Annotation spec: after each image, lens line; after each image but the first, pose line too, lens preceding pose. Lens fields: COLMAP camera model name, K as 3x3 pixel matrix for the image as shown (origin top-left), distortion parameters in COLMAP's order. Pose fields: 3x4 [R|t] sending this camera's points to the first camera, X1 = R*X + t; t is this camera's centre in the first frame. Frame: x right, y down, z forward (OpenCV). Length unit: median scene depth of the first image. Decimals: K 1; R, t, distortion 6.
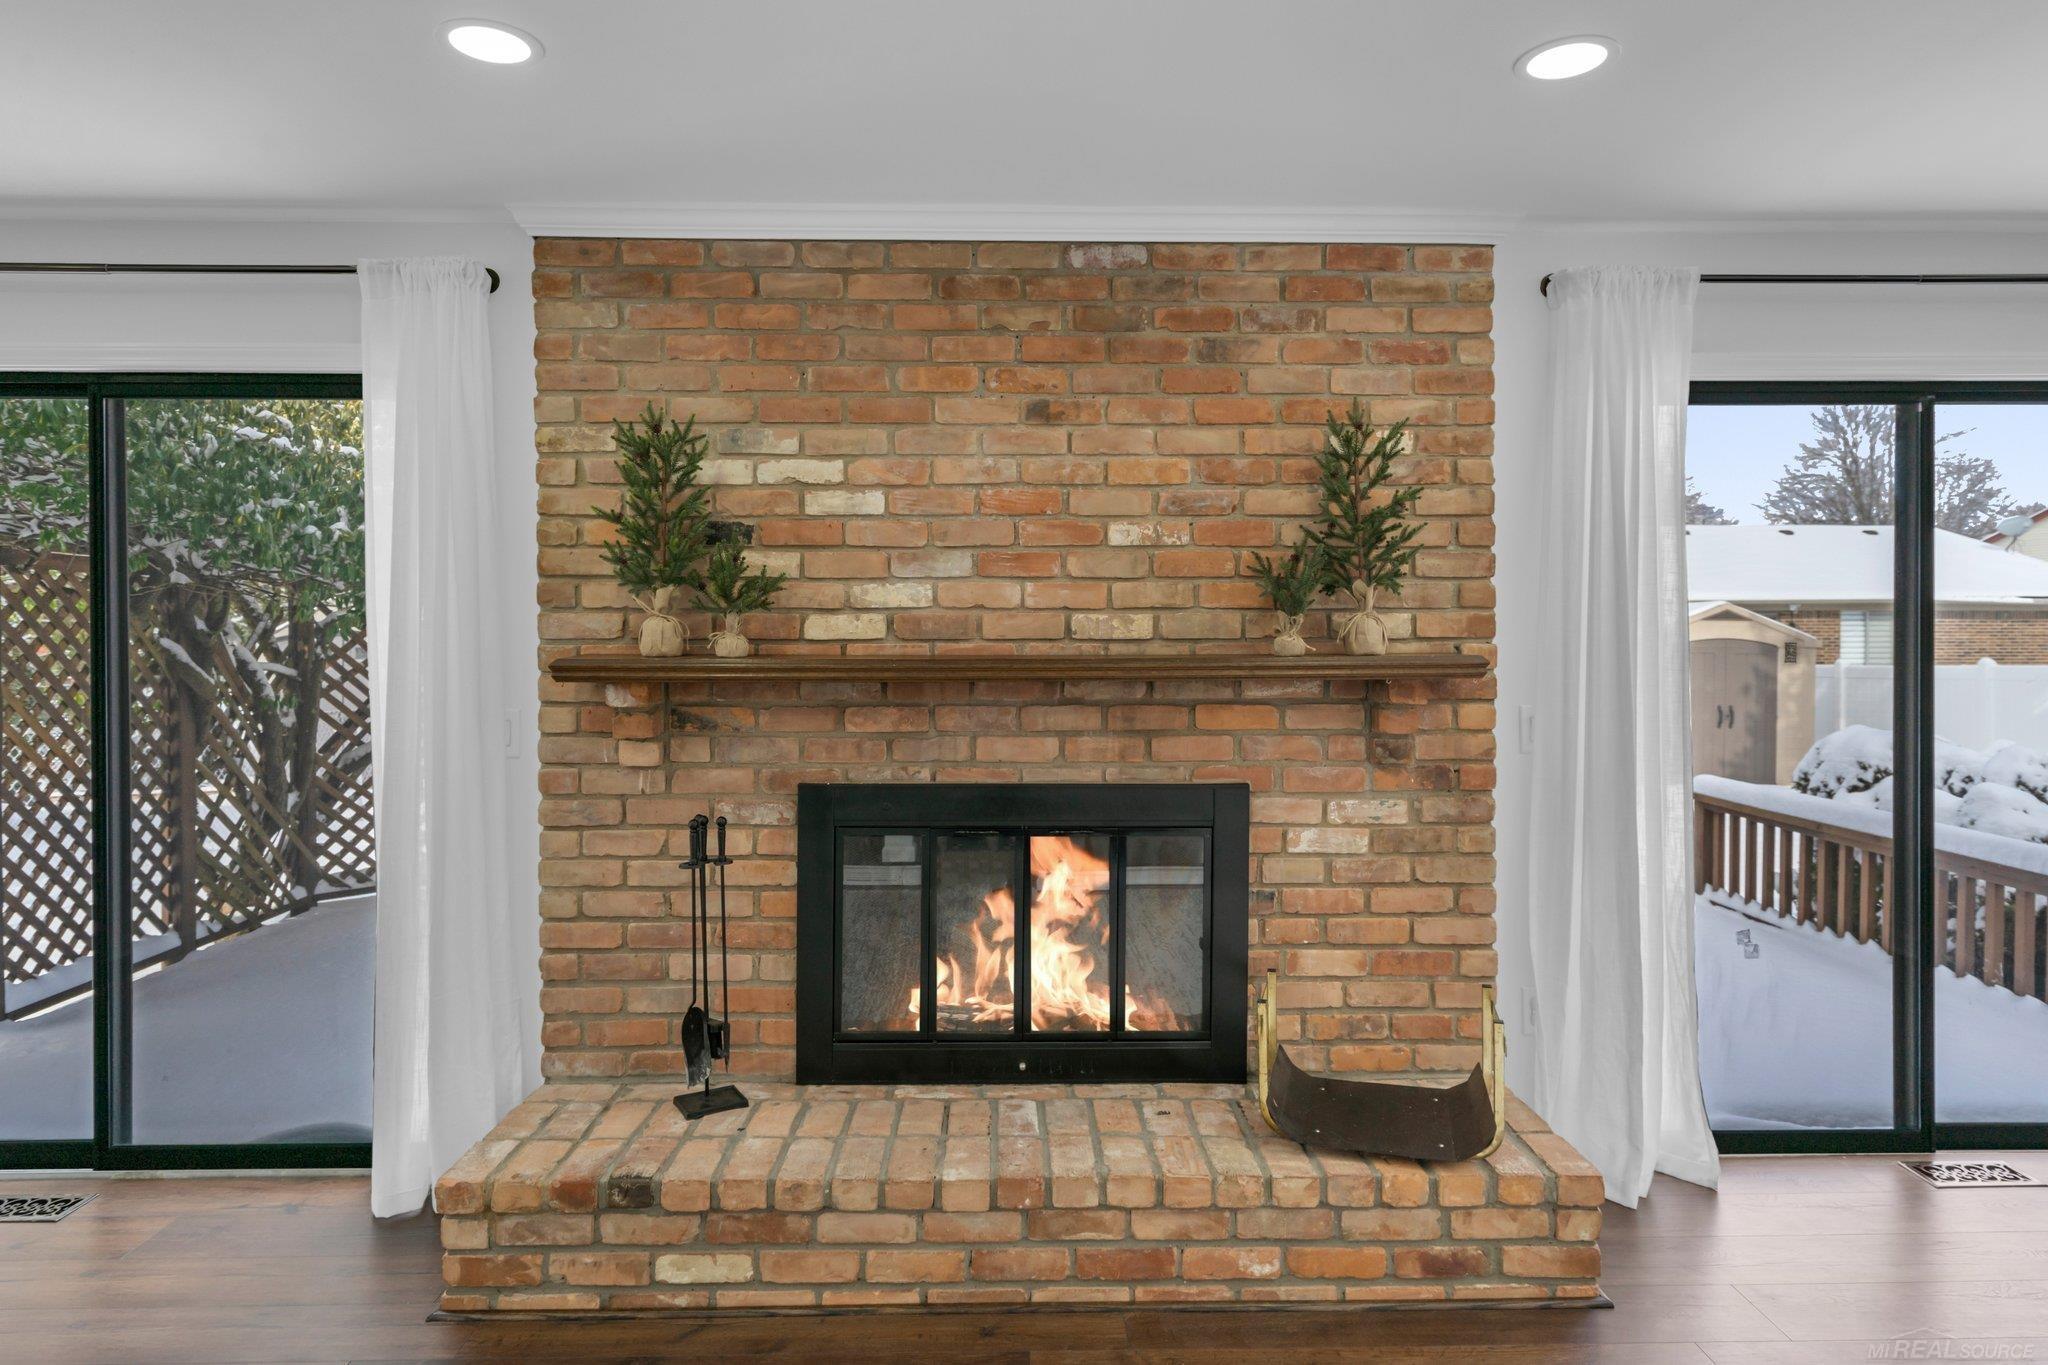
lens RADIAL K [[1190.8, 0, 1023.4], [0, 1190.8, 646.6], [0, 0, 1]] dist [-0.000924, 0.001235]
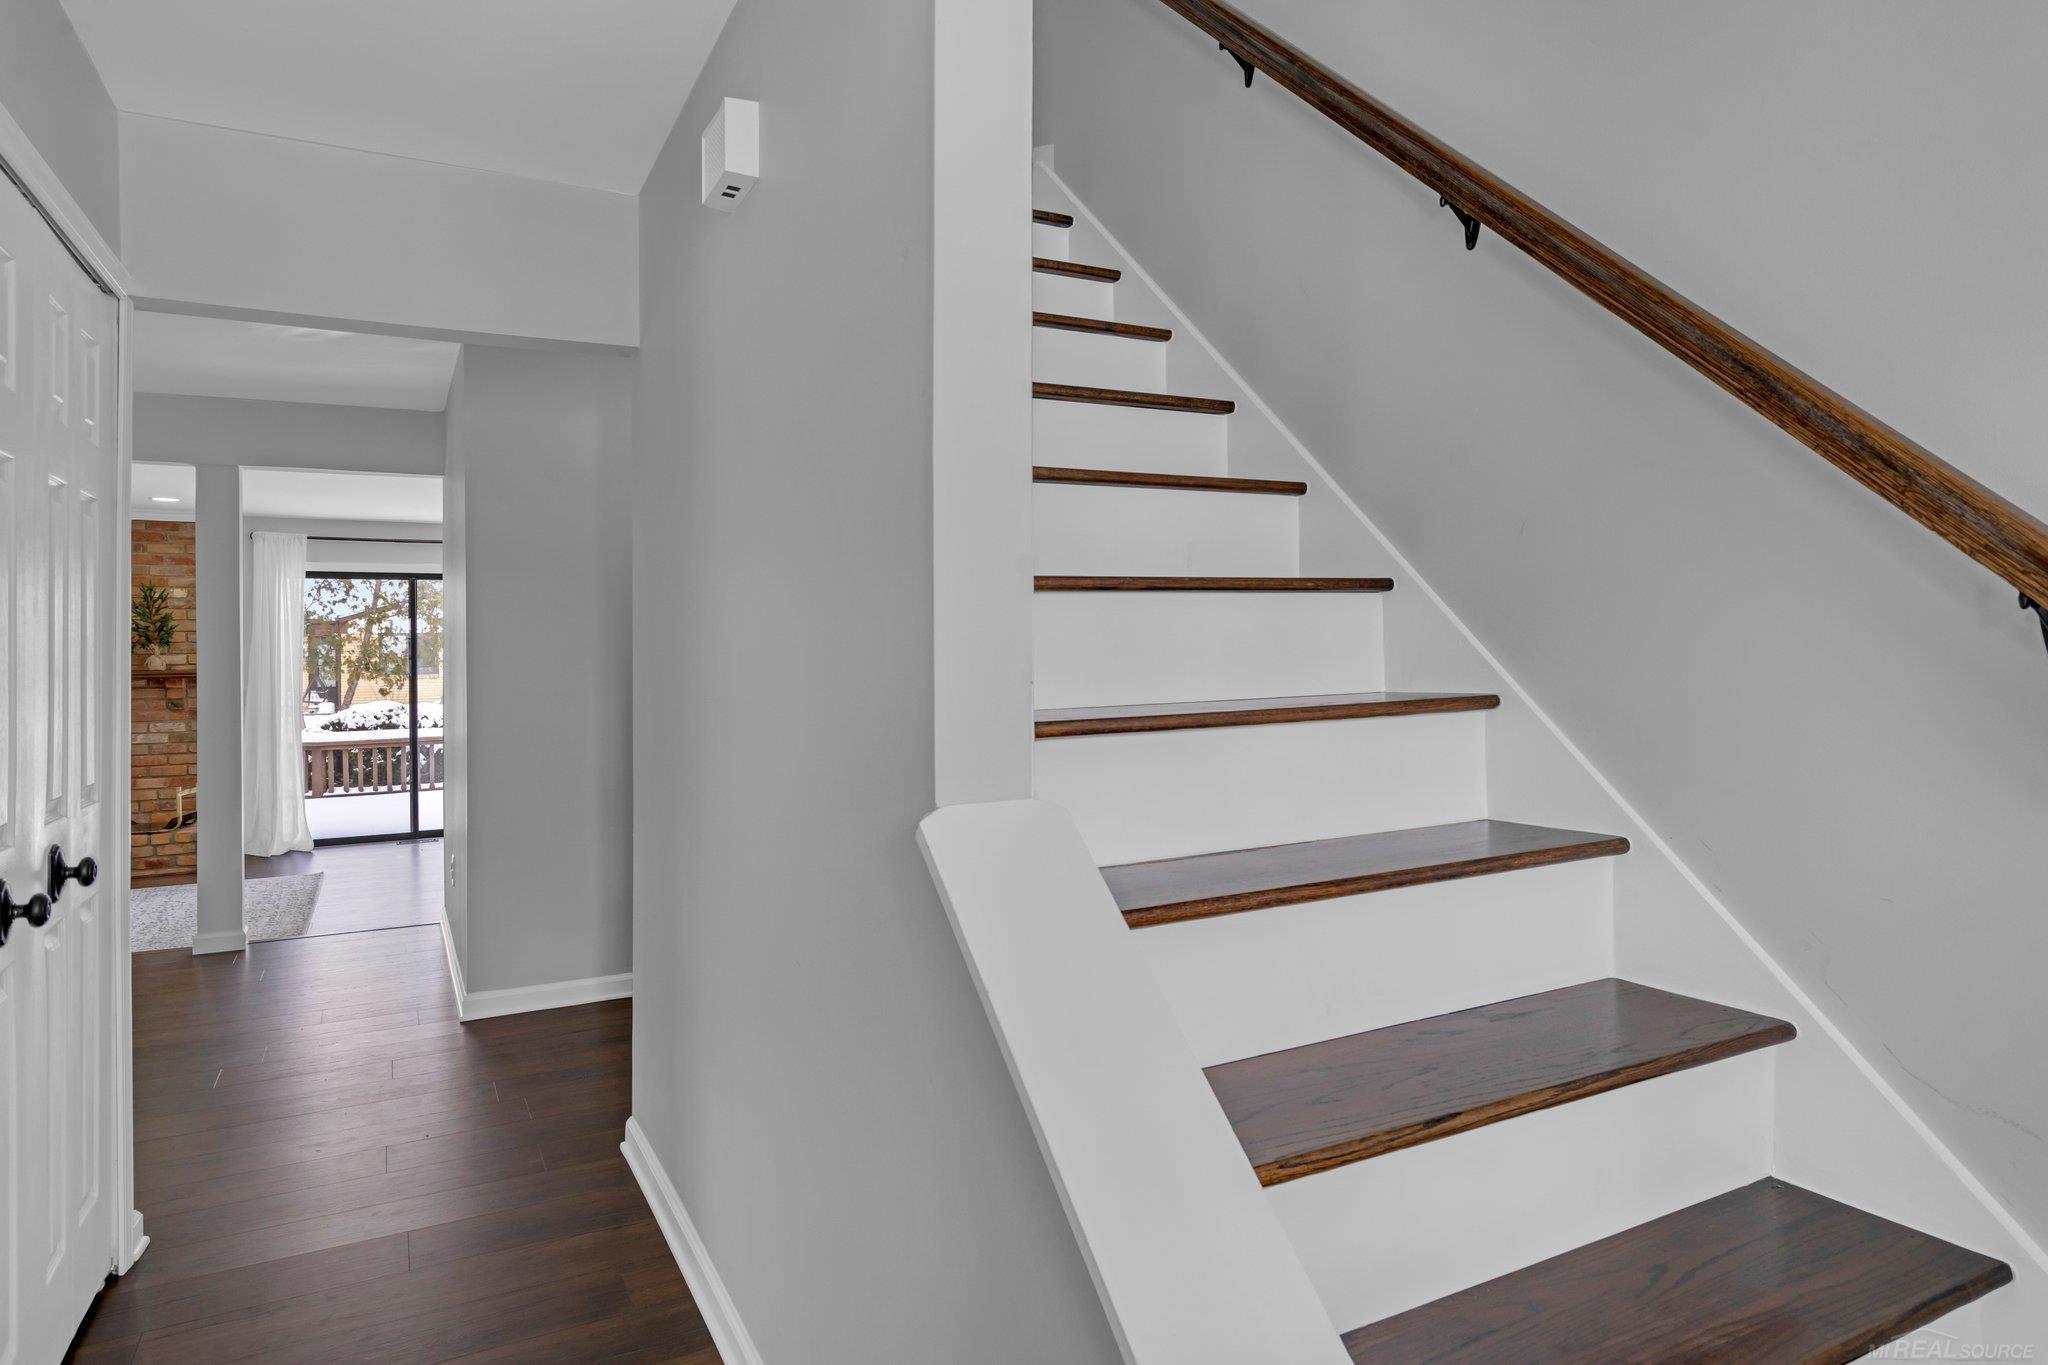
lens RADIAL K [[1190.8, 0, 1023.4], [0, 1190.8, 646.6], [0, 0, 1]] dist [-0.000924, 0.001235]
pose [[0.890414, -0.008161, 0.455079, 0.802726], [0.014814, 0.999829, -0.011057, 0.012006], [-0.454911, 0.016587, 0.890383, -2.359533]]
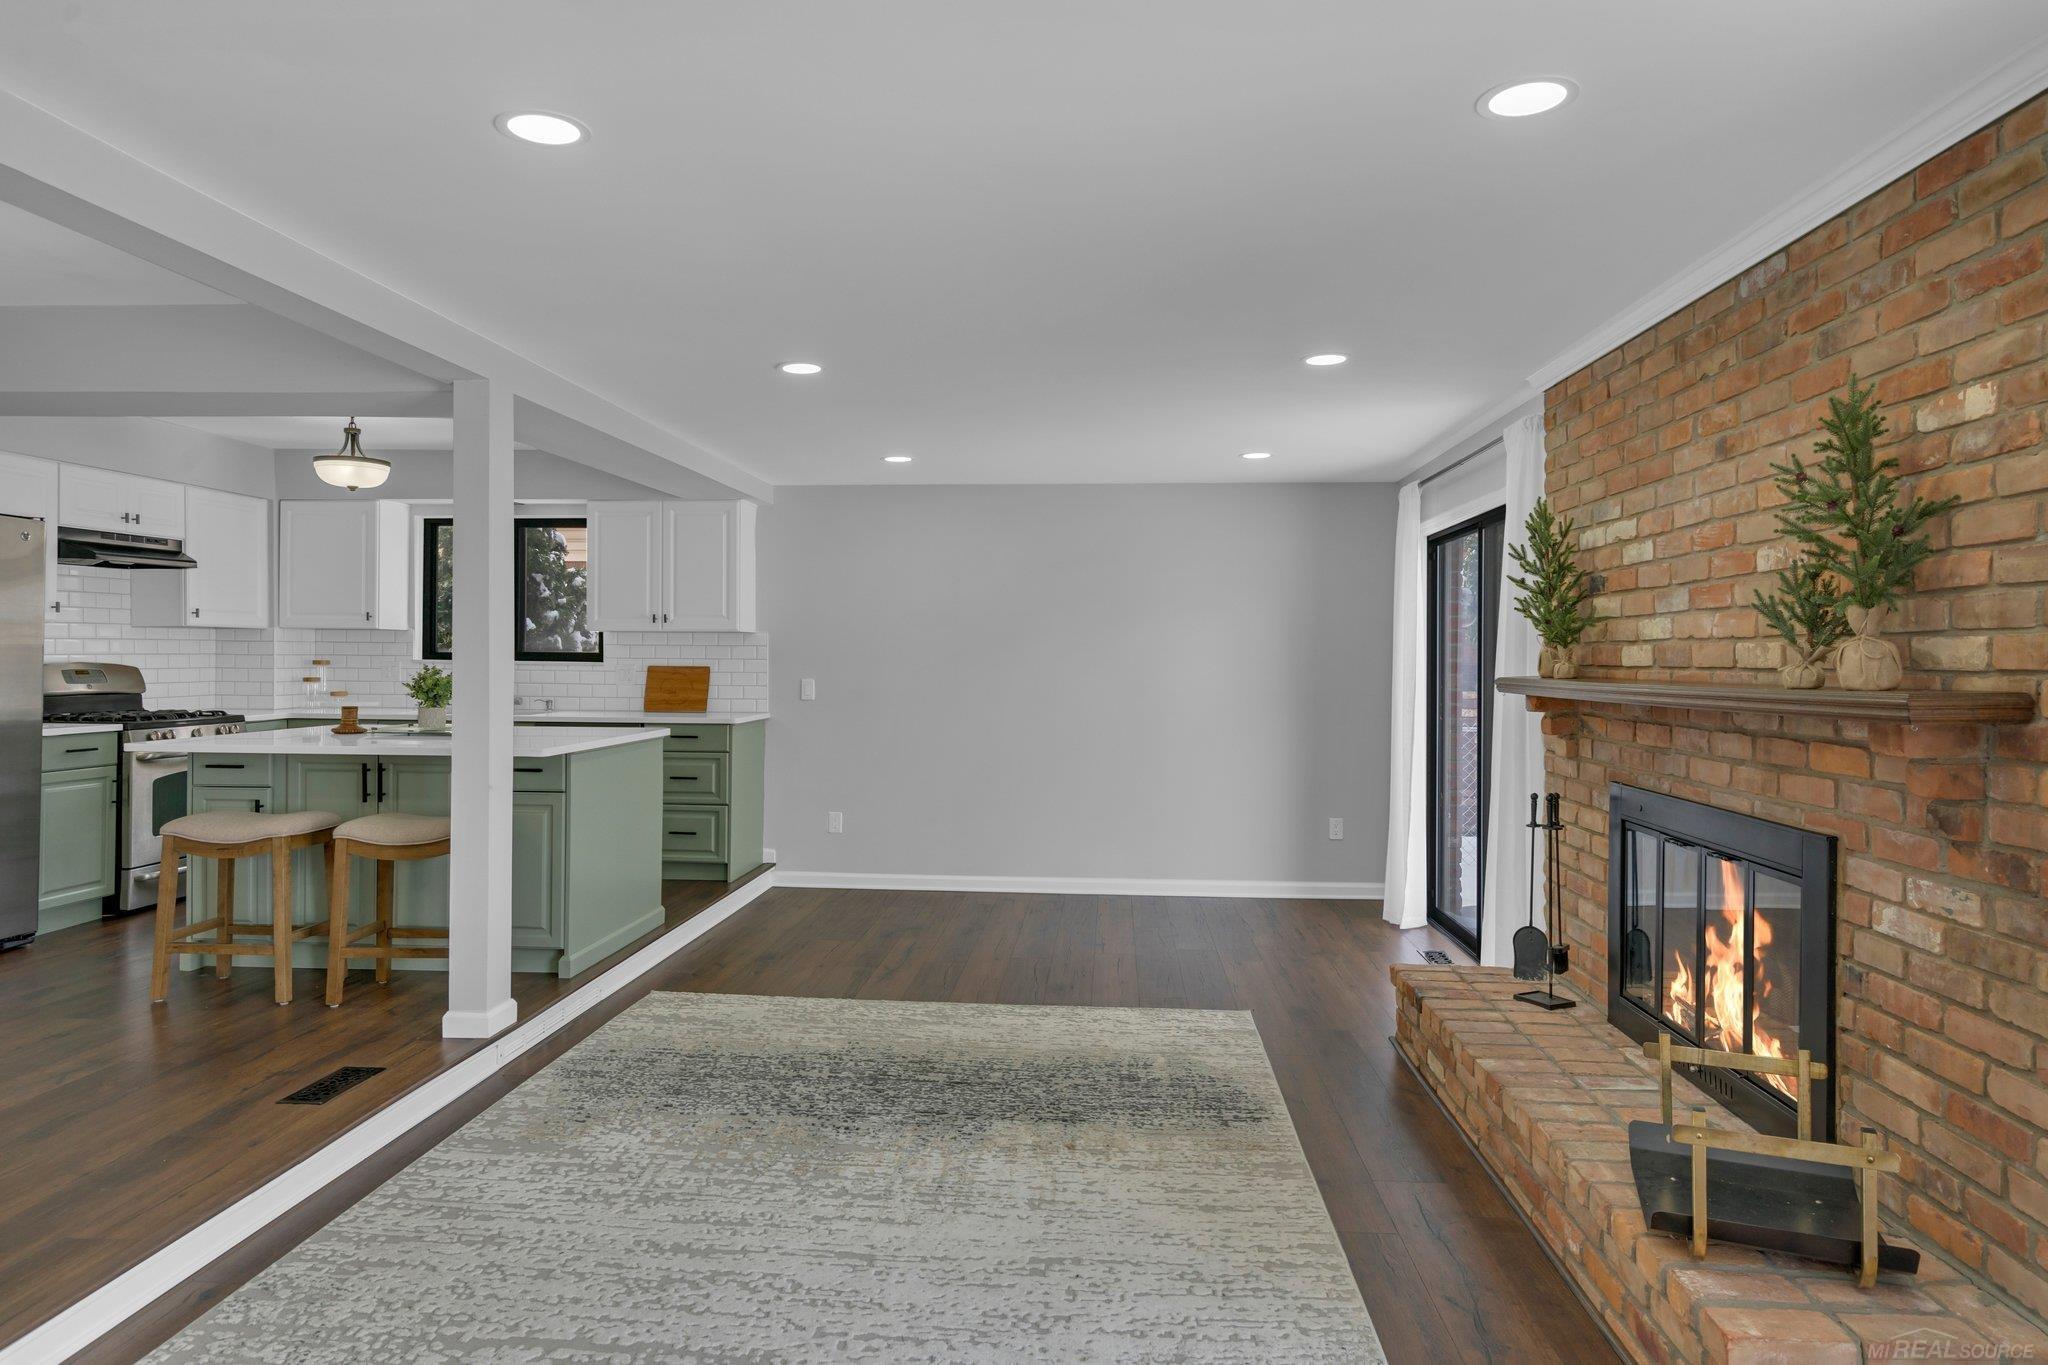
lens RADIAL K [[1178.3, 0, 1022.7], [0, 1178.3, 661.9], [0, 0, 1]] dist [0.000600, 0.000283]
pose [[-0.089545, 0.003905, -0.995975, 1.089496], [-0.014461, 0.999882, 0.005220, -0.007738], [0.995878, 0.014870, -0.089478, 0.486950]]
